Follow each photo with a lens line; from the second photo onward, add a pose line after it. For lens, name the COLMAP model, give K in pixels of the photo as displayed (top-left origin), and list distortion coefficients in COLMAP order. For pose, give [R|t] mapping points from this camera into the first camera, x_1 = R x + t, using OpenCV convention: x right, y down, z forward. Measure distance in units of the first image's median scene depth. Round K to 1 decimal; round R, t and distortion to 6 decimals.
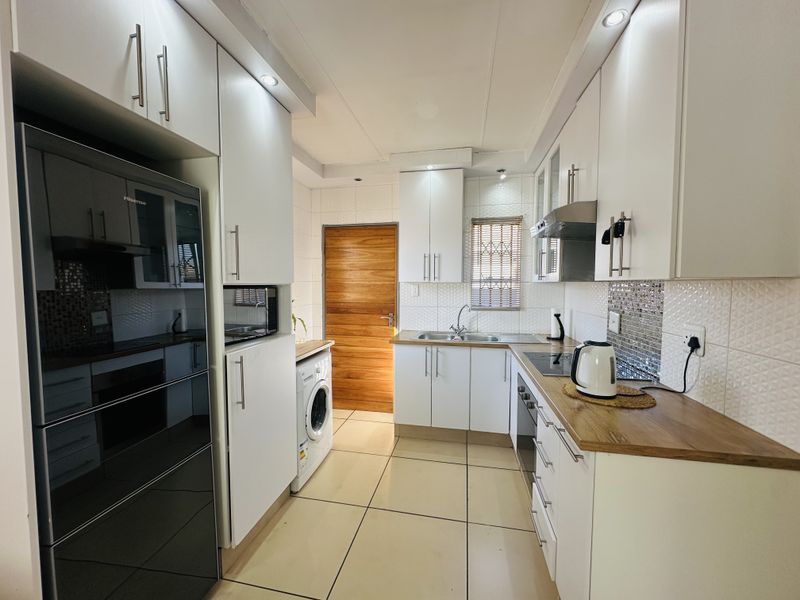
lens RADIAL K [[317.1, 0, 400.9], [0, 317.1, 299.9], [0, 0, 1]] dist [-0.007267, -0.000149]
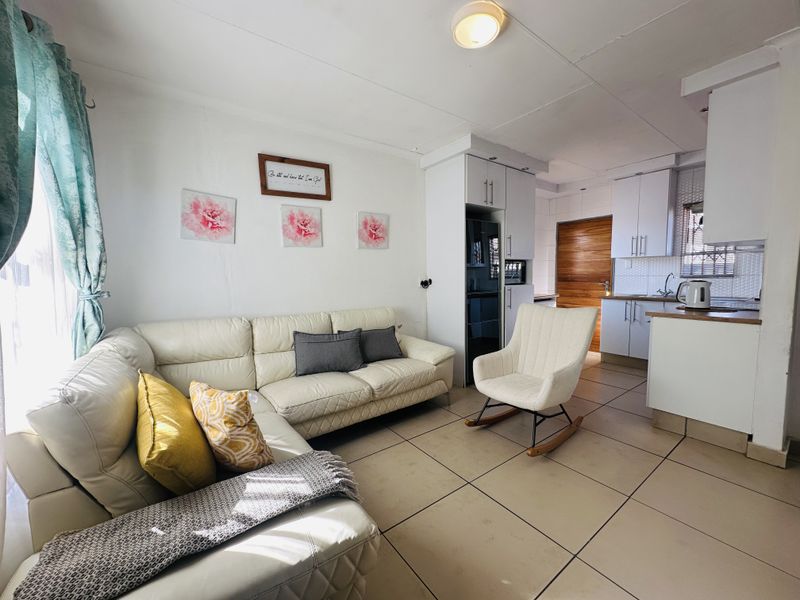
lens RADIAL K [[317.1, 0, 400.9], [0, 317.1, 299.9], [0, 0, 1]] dist [-0.007267, -0.000149]
pose [[0.735481, 0.040779, -0.676317, 0.270749], [-0.016822, 0.998978, 0.041941, 0.090414], [0.677336, -0.019470, 0.735416, -0.698598]]
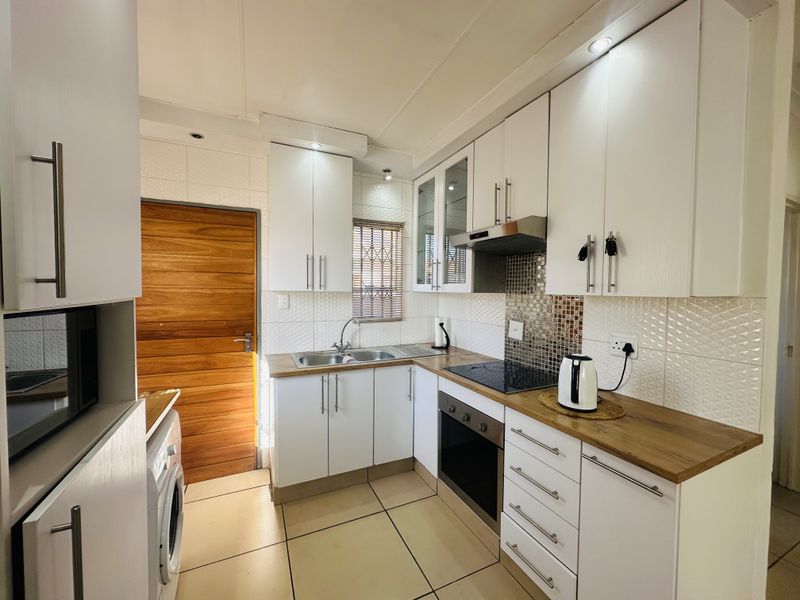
lens RADIAL K [[317.1, 0, 400.9], [0, 317.1, 299.9], [0, 0, 1]] dist [-0.007267, -0.000149]
pose [[0.803741, -0.012965, 0.594839, -0.202015], [0.021330, 0.999748, -0.007031, -0.024313], [-0.594597, 0.018339, 0.803814, 0.236486]]
